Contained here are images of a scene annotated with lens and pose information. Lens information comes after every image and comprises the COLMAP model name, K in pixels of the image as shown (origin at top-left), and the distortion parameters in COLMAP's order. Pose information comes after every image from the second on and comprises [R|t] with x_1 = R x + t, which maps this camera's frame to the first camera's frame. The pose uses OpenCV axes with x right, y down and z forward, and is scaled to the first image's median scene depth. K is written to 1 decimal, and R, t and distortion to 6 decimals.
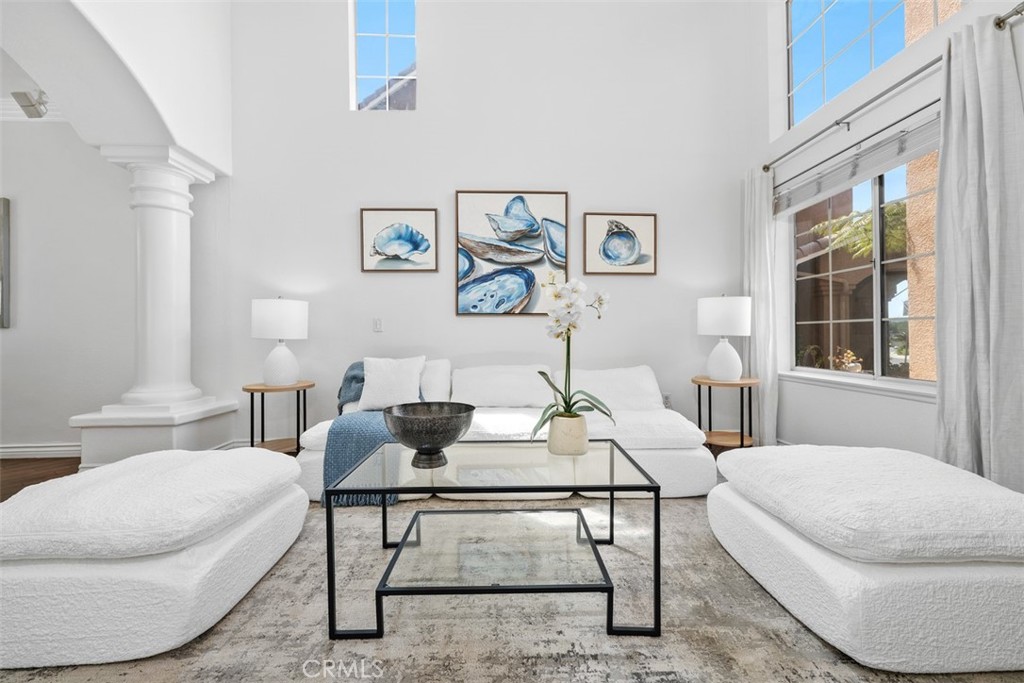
lens RADIAL K [[406.8, 0, 513.9], [0, 406.8, 335.8], [0, 0, 1]] dist [0.000287, 0.000092]
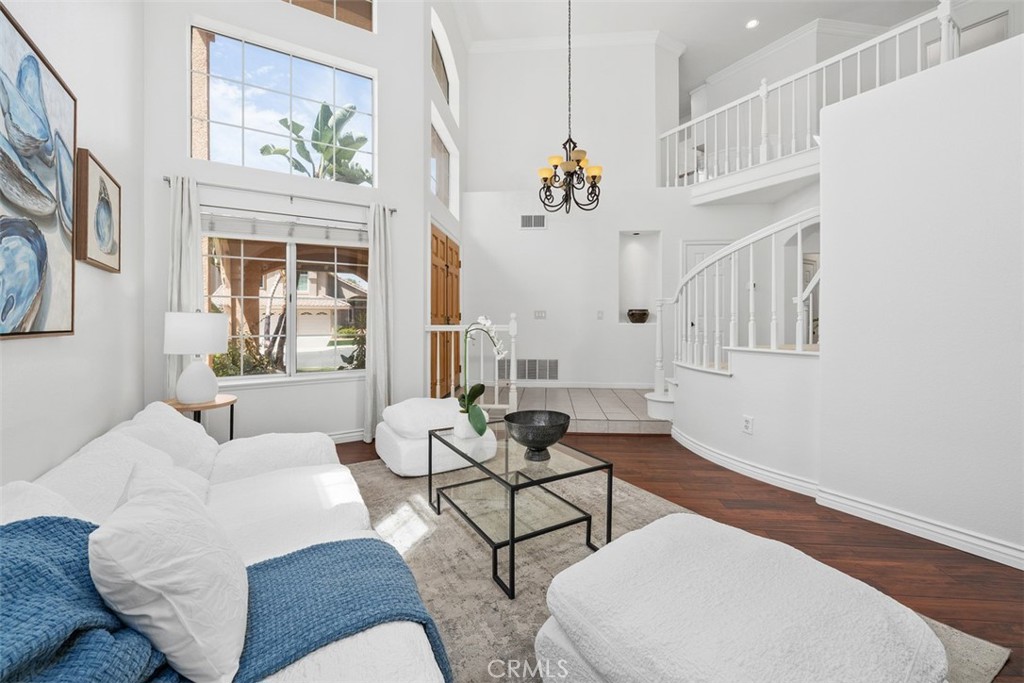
lens RADIAL K [[406.8, 0, 513.9], [0, 406.8, 335.8], [0, 0, 1]] dist [0.000287, 0.000092]
pose [[-0.489956, -0.025006, 0.871388, -0.610369], [0.005632, 0.999477, 0.031849, -0.063422], [-0.871729, 0.020512, -0.489559, 0.775967]]
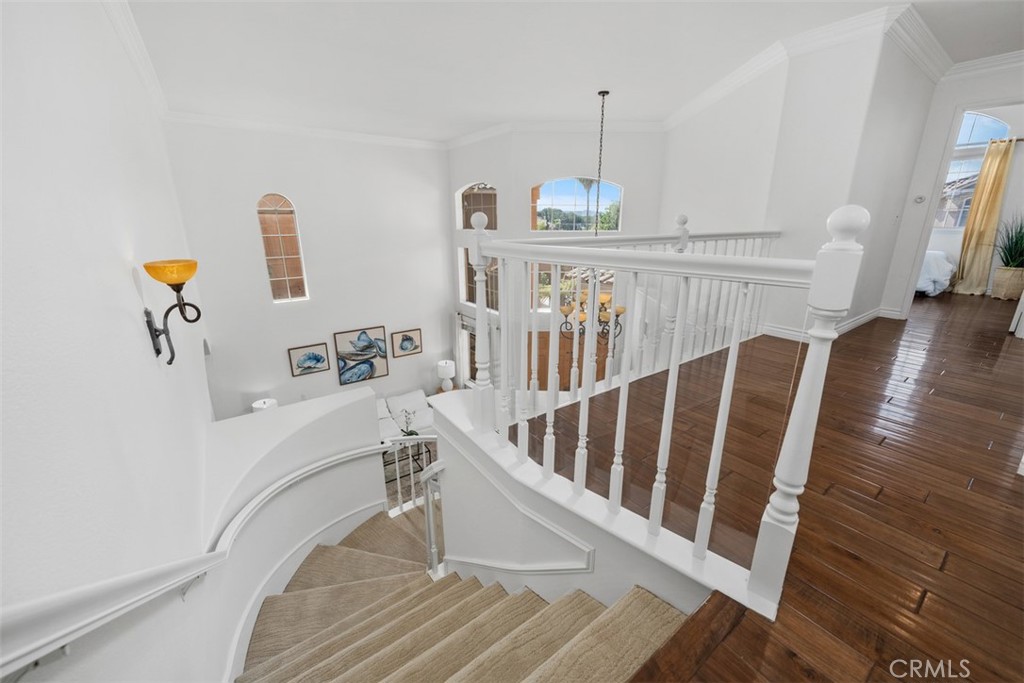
lens RADIAL K [[406.8, 0, 513.9], [0, 406.8, 335.8], [0, 0, 1]] dist [0.000287, 0.000092]
pose [[0.831512, -0.152827, 0.534071, -0.512871], [-0.002432, 0.960401, 0.278610, -0.963354], [-0.555501, -0.232967, 0.798214, -1.318787]]
